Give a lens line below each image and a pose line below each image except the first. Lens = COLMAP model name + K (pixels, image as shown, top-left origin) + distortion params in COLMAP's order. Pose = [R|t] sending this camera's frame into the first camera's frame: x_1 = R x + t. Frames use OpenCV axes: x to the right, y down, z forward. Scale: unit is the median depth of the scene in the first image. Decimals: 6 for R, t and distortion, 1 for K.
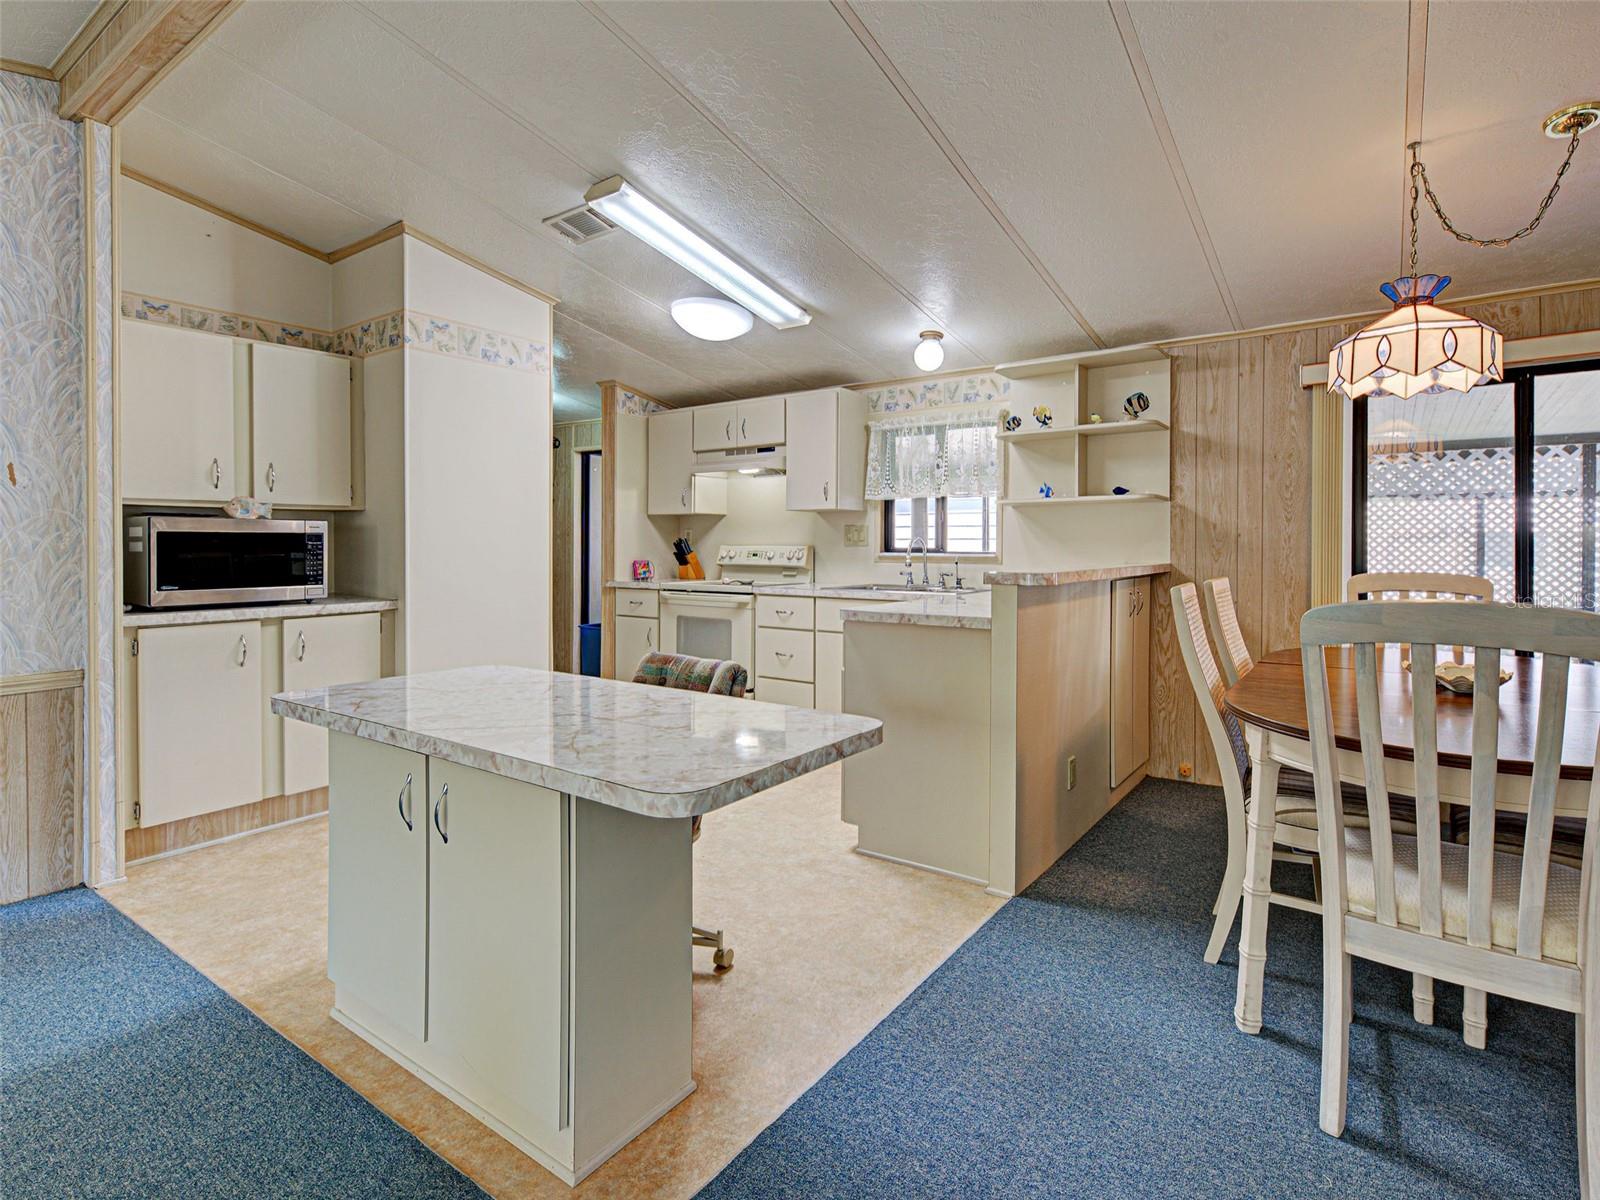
lens RADIAL K [[815.1, 0, 786.0], [0, 815.1, 547.7], [0, 0, 1]] dist [0.002585, -0.000549]
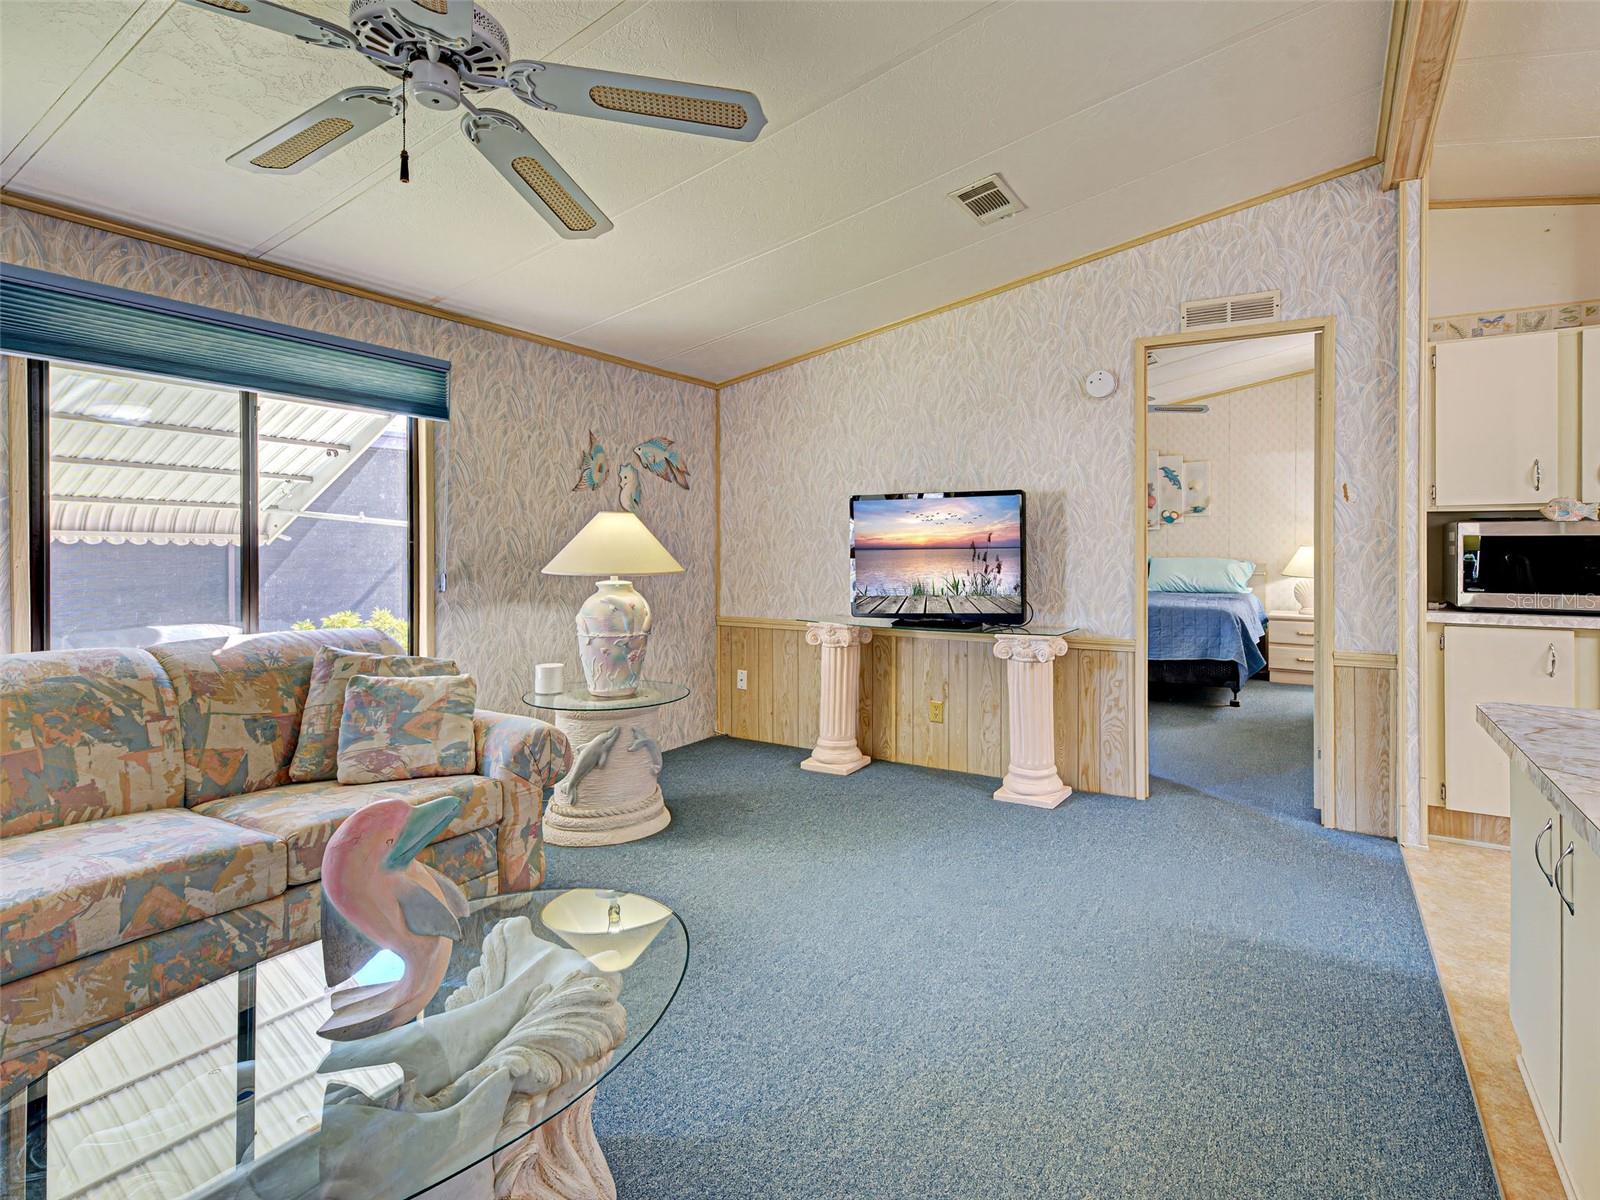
lens RADIAL K [[794.4, 0, 887.6], [0, 794.4, 549.3], [0, 0, 1]] dist [0.010007, 0.000399]
pose [[0.133987, 0.004652, -0.990972, 0.154219], [-0.006026, 0.999974, 0.003879, -0.001988], [0.990965, 0.005452, 0.134012, 0.109419]]
